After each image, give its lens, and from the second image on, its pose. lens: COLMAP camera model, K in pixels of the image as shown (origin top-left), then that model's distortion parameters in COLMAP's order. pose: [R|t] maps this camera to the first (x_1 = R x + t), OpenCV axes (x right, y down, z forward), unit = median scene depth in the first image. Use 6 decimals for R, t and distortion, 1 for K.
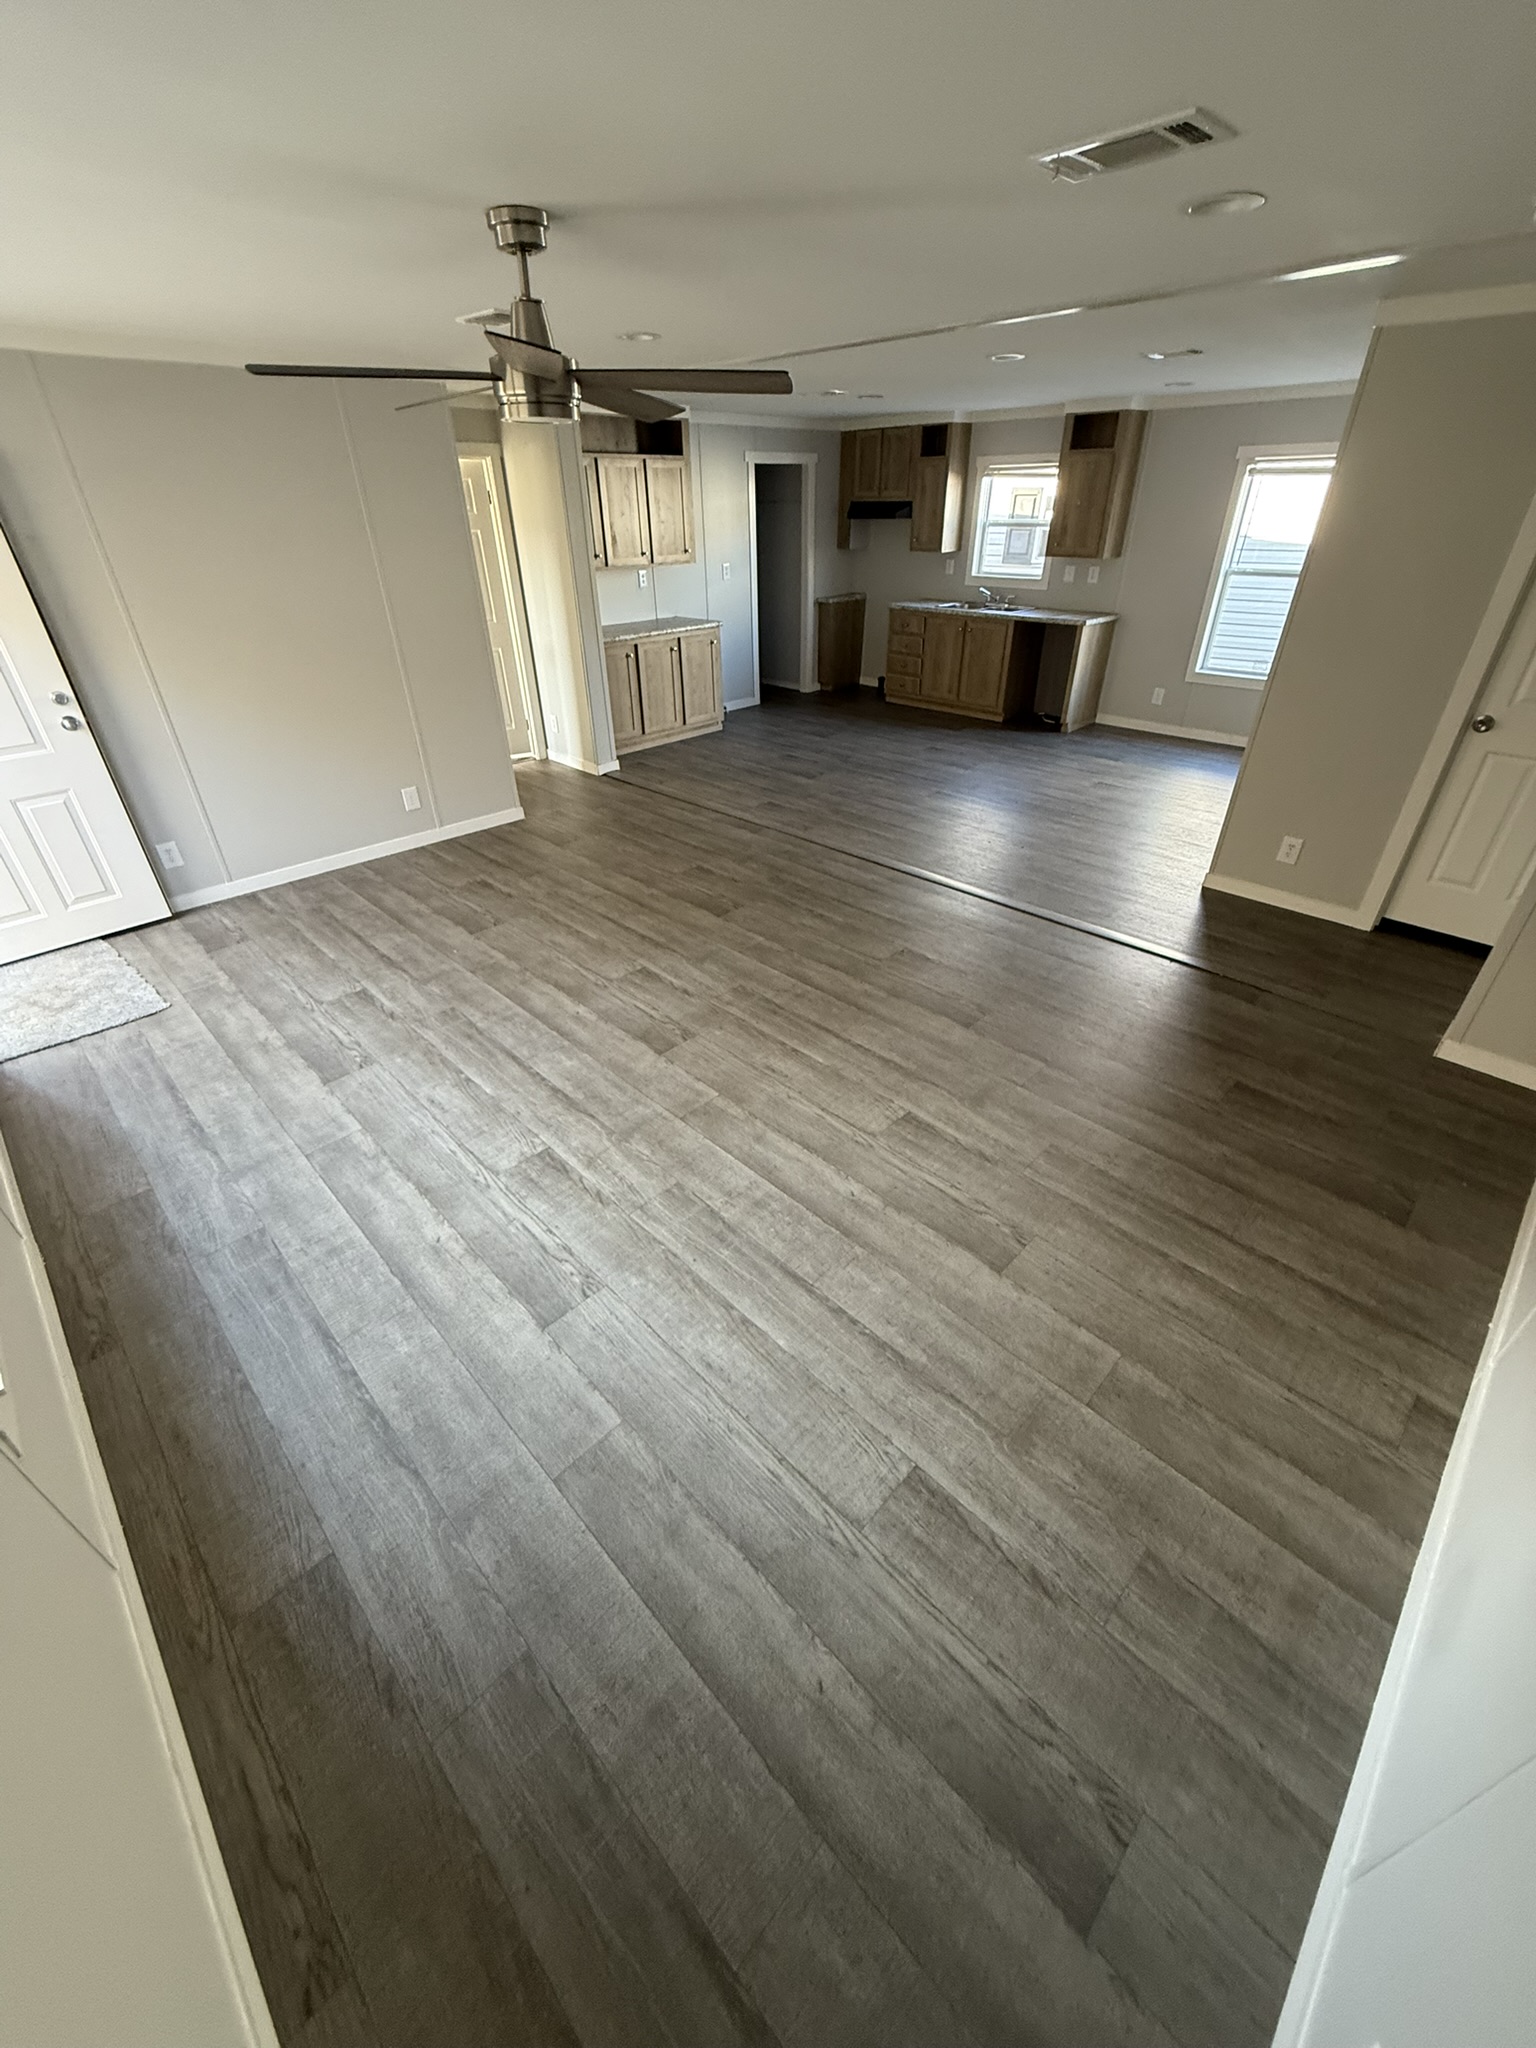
lens RADIAL K [[815.1, 0, 769.5], [0, 815.1, 1017.7], [0, 0, 1]] dist [0.001656, -0.000324]
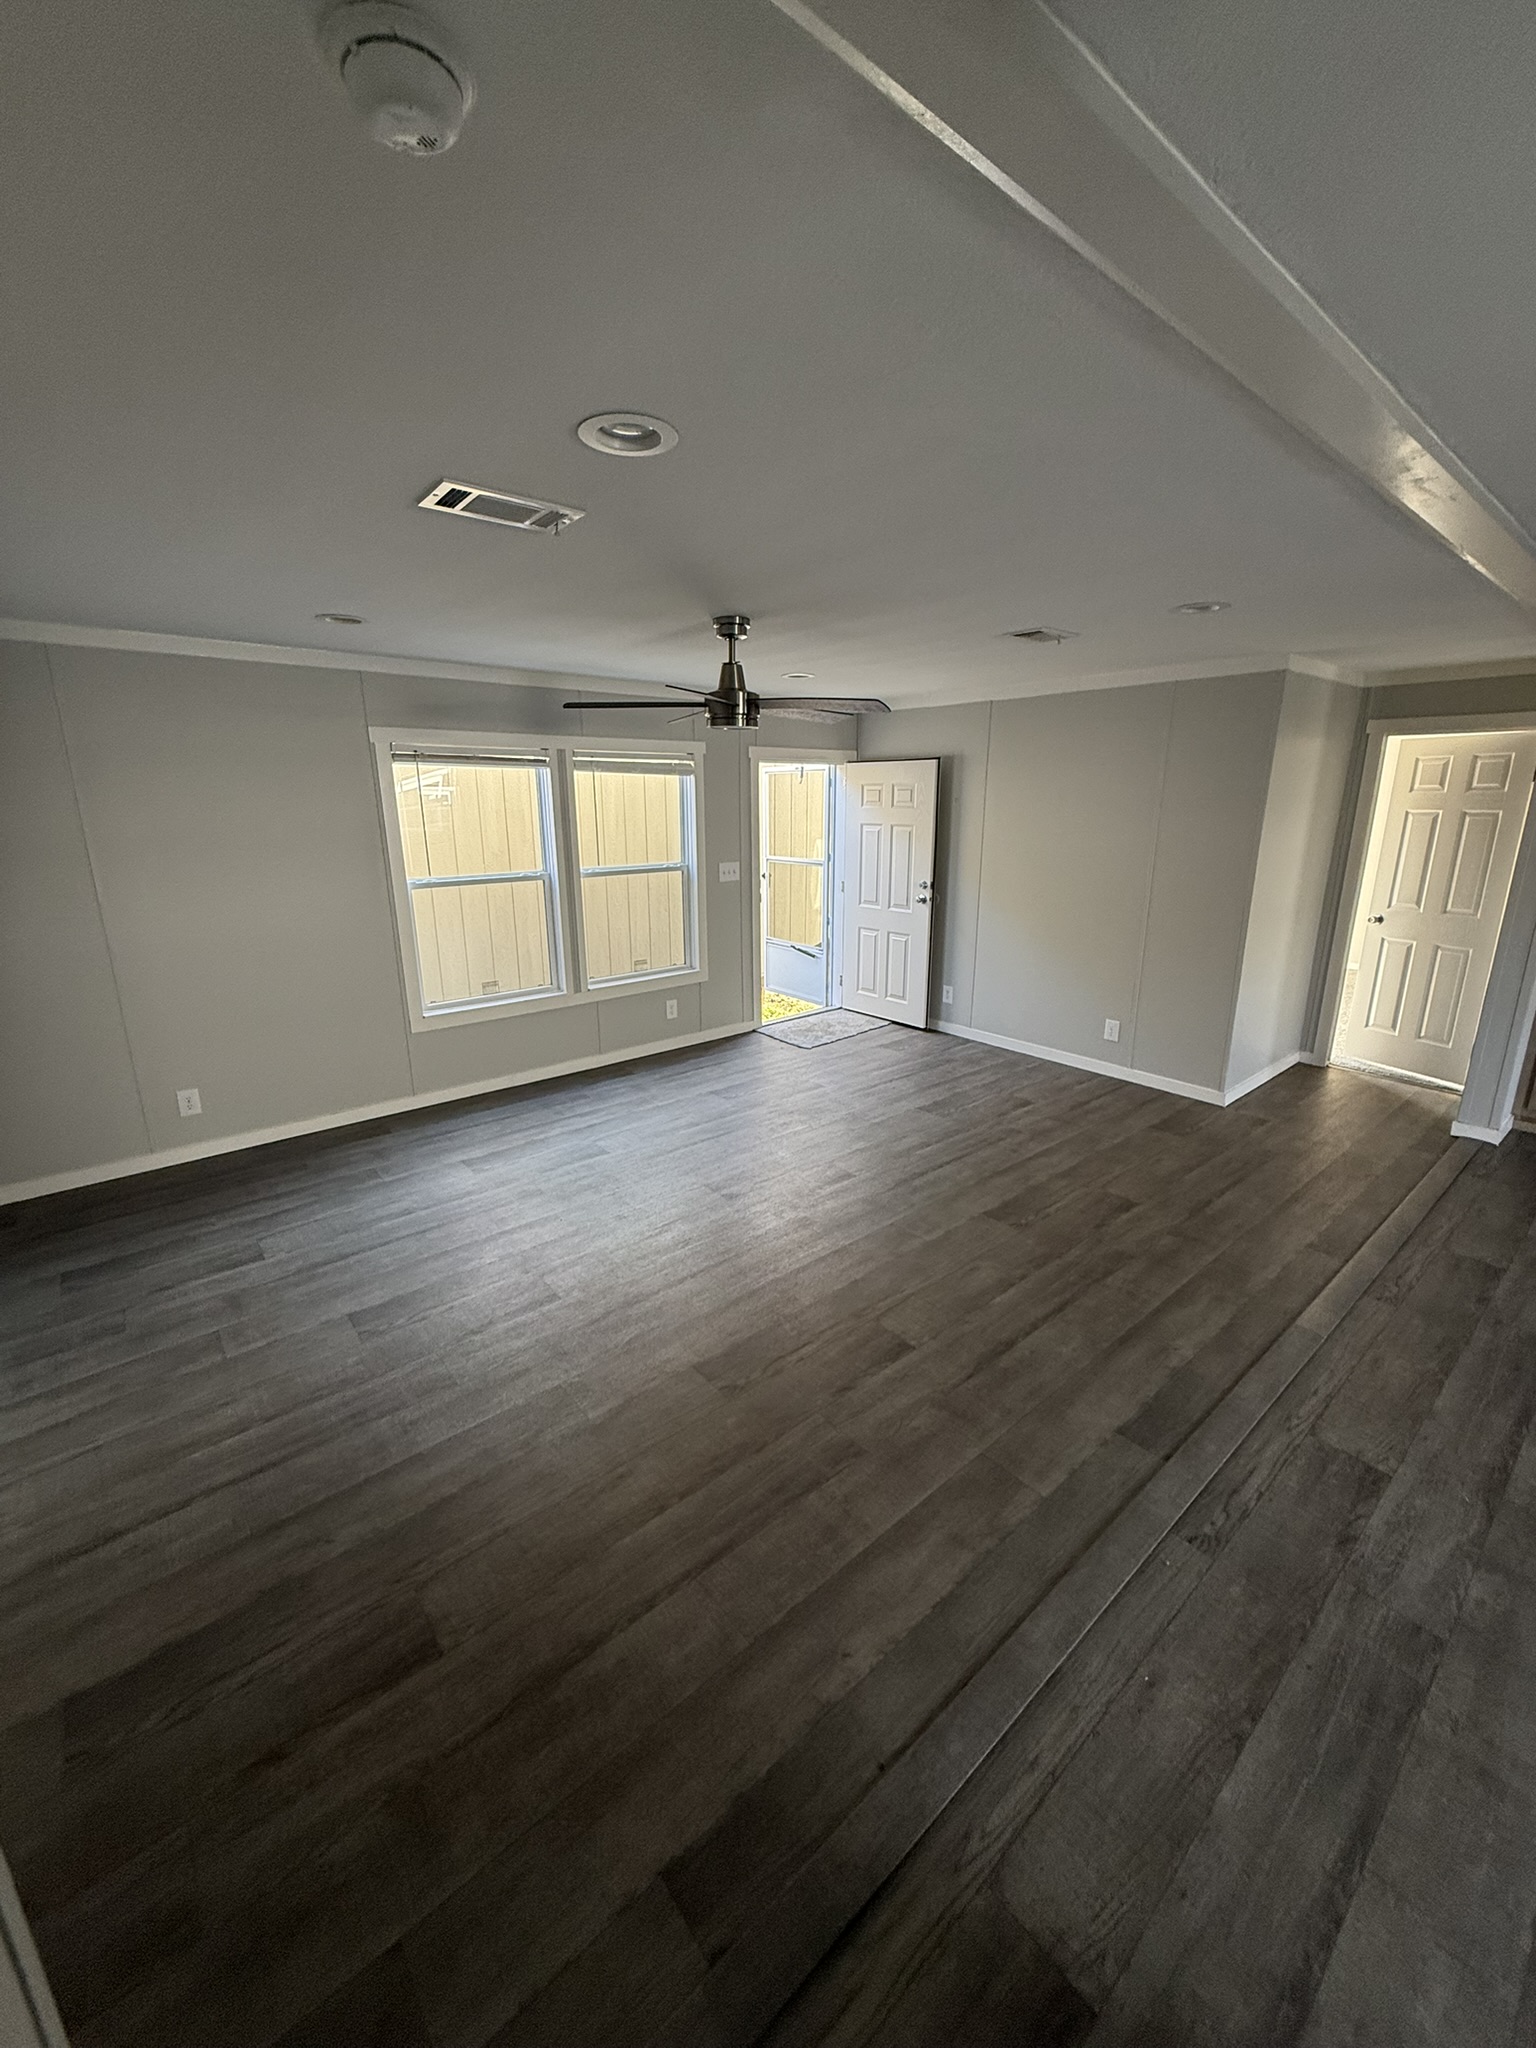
lens RADIAL K [[815.4, 0, 760.7], [0, 815.4, 1014.5], [0, 0, 1]] dist [0.000354, -0.000066]
pose [[-0.095560, 0.264574, -0.959619, 0.893777], [-0.532623, 0.800829, 0.273834, -0.502393], [0.840940, 0.537283, 0.064391, 0.834534]]
